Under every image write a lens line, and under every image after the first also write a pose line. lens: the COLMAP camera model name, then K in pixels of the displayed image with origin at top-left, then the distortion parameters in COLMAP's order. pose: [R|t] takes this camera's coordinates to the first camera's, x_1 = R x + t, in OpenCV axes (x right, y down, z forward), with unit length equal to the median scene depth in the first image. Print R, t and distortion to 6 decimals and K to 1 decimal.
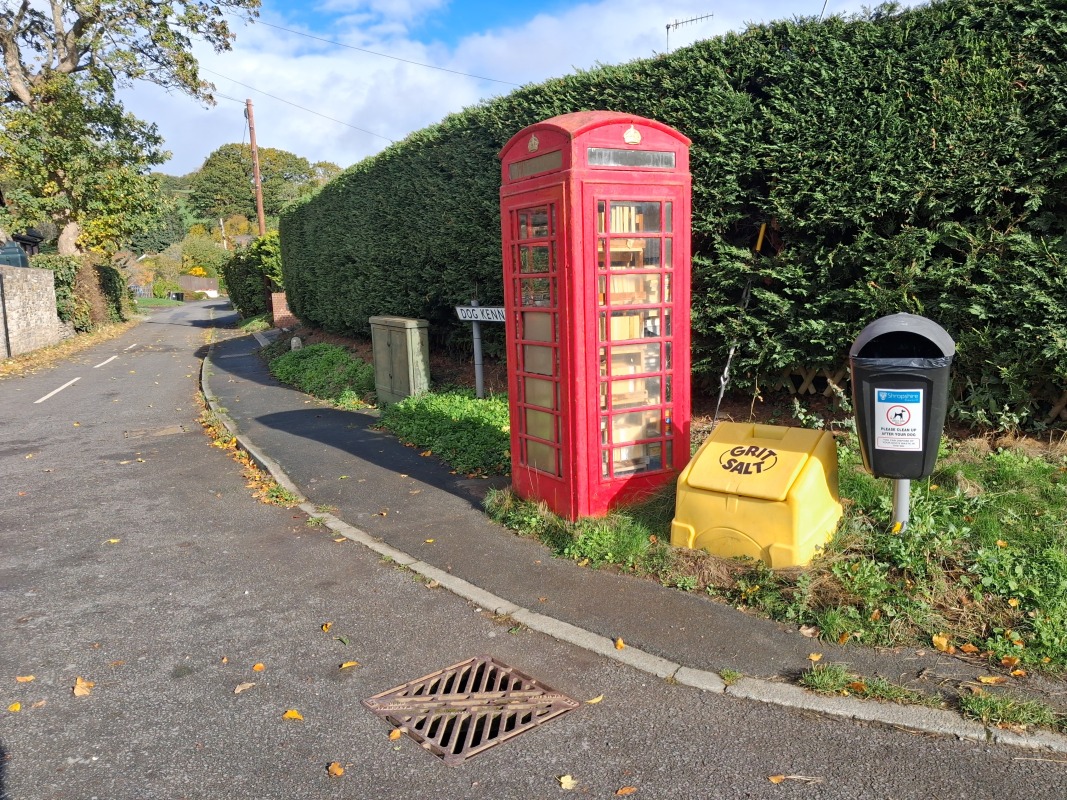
lens RADIAL K [[845.0, 0, 533.5], [0, 845.0, 400.0], [0, 0, 1]] dist [-0.003392, -0.305452]
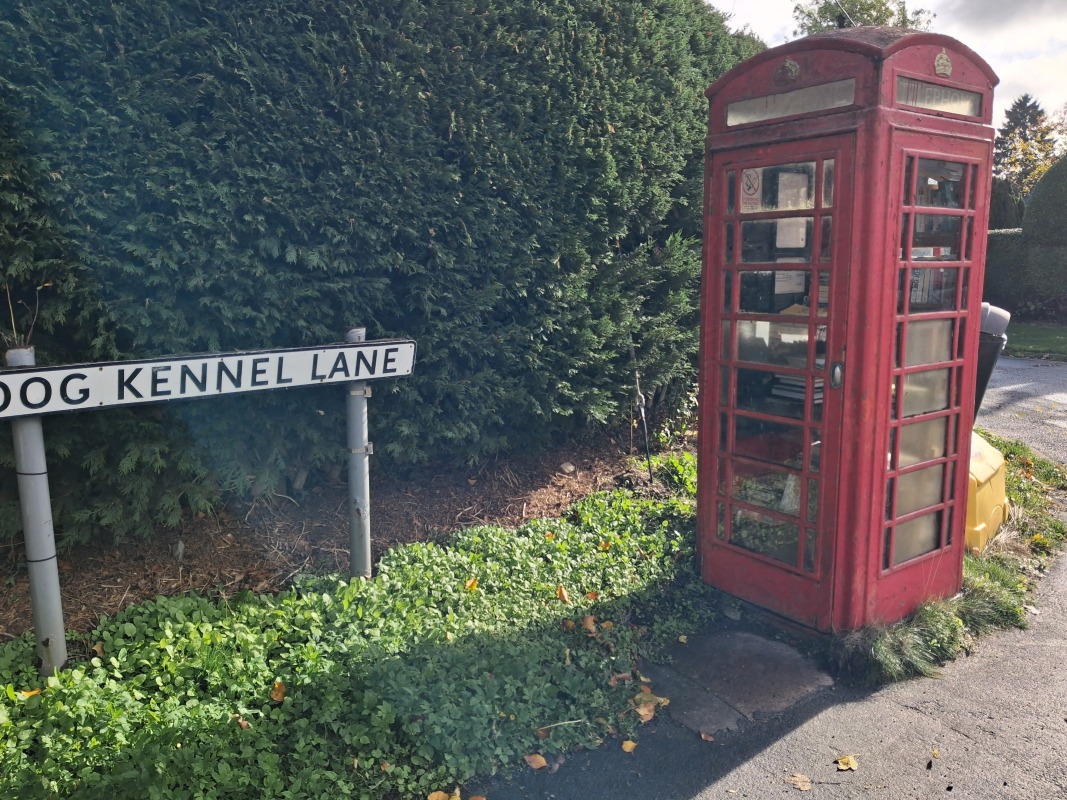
lens RADIAL K [[835.2, 0, 533.5], [0, 835.2, 400.0], [0, 0, 1]] dist [0.036616, -0.110170]
pose [[-0.110315, -0.126235, 0.985848, -0.574442], [0.155493, 0.977495, 0.142565, -0.173747], [-0.981658, 0.169020, -0.088203, 1.295164]]
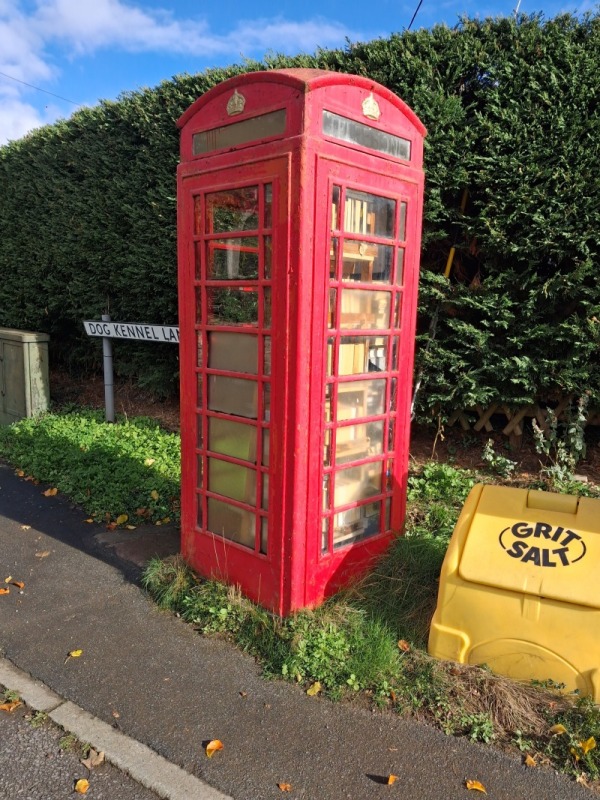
lens RADIAL K [[626.2, 0, 300.0], [0, 626.2, 400.0], [0, 0, 1]] dist [0.036616, -0.110170]
pose [[0.957715, 0.020143, 0.287014, -0.093040], [-0.019743, 0.999796, -0.004288, -0.040859], [-0.287041, -0.001560, 0.957917, 0.428572]]
